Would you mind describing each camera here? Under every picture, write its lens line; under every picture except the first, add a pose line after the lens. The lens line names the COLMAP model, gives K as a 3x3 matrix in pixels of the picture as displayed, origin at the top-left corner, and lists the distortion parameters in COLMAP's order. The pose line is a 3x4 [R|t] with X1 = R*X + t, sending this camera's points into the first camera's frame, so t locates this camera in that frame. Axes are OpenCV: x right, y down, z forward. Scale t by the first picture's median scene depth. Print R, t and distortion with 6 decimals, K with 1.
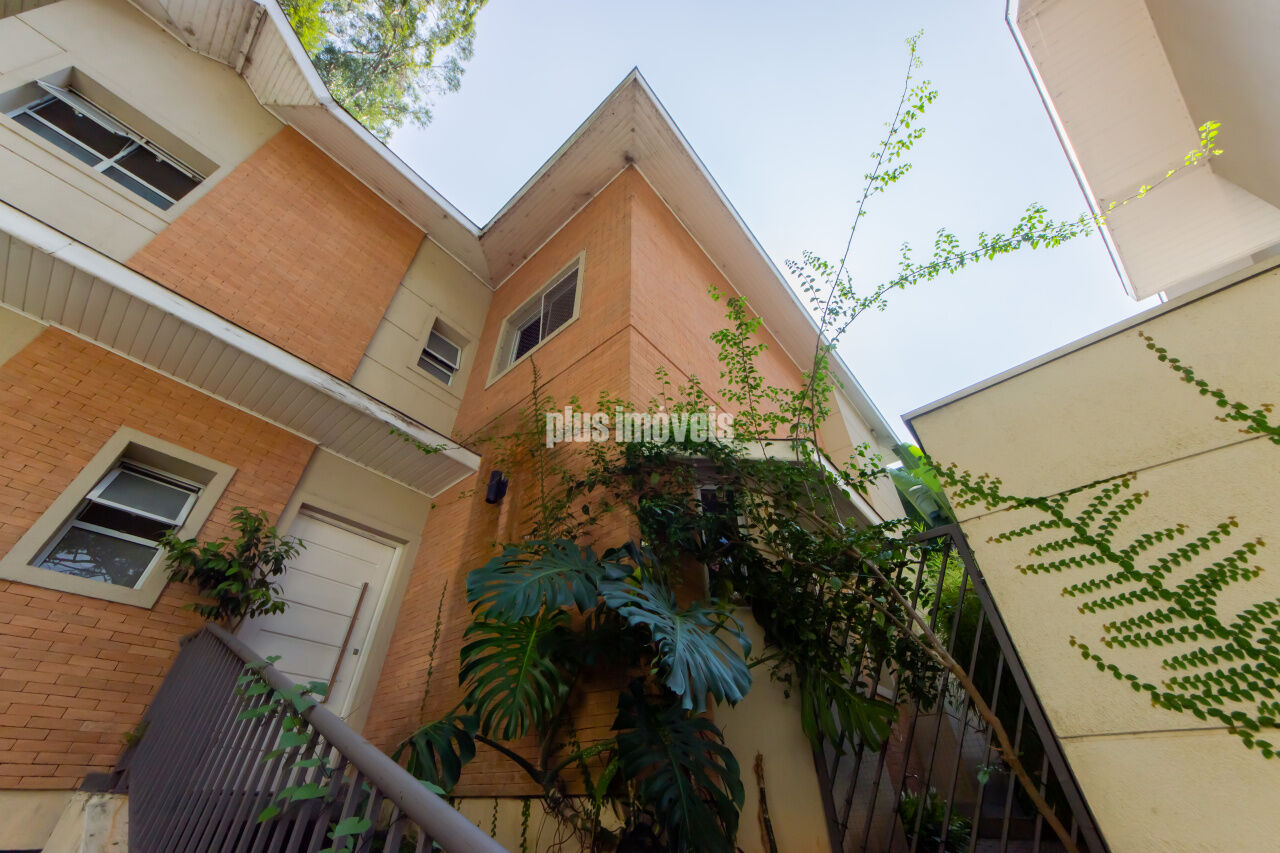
lens RADIAL K [[479.1, 0, 625.1], [0, 479.1, 428.6], [0, 0, 1]] dist [0.000706, 0.000293]
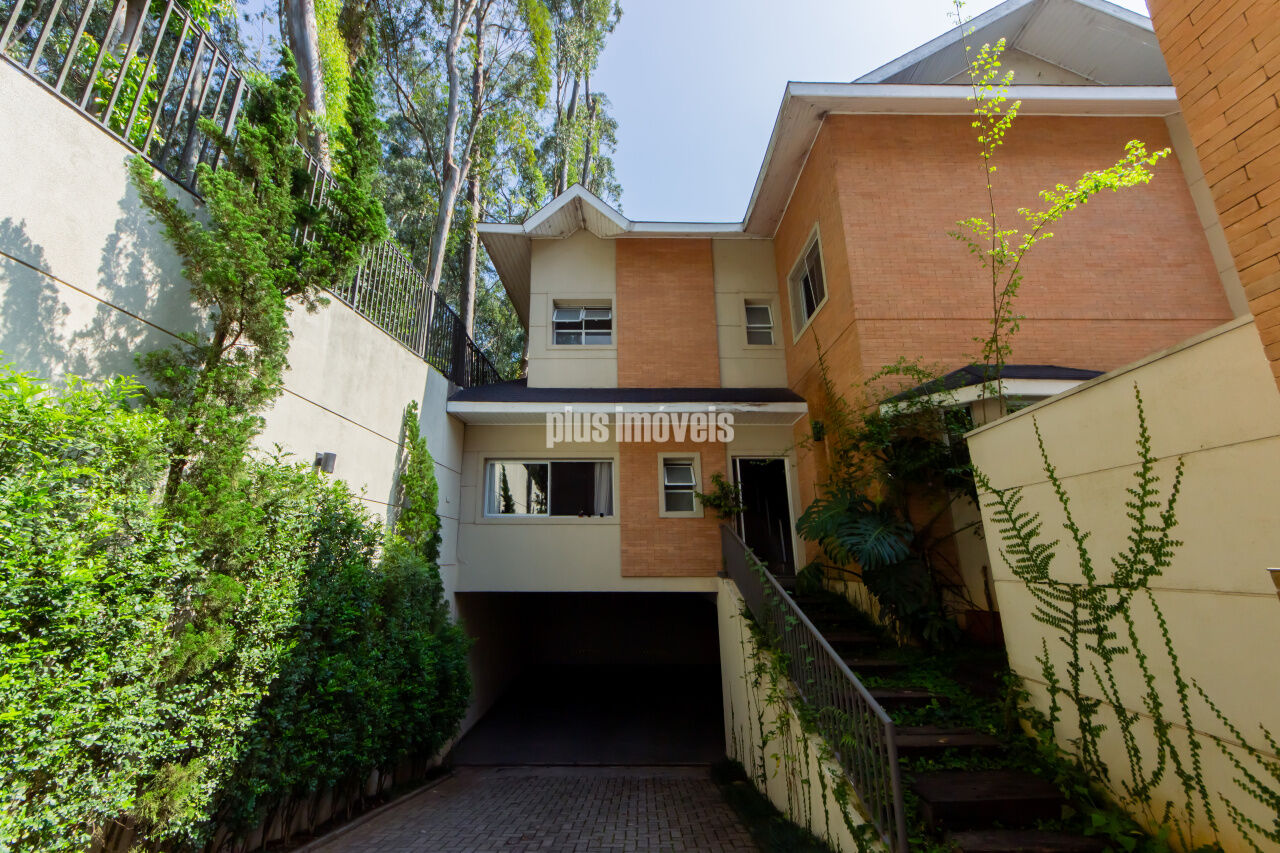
lens RADIAL K [[477.4, 0, 637.9], [0, 477.4, 420.2], [0, 0, 1]] dist [0.009945, -0.000199]
pose [[0.660878, -0.232613, -0.713535, 1.396673], [0.487163, 0.856187, 0.172094, -1.341009], [0.570888, -0.461341, 0.679155, -1.357544]]
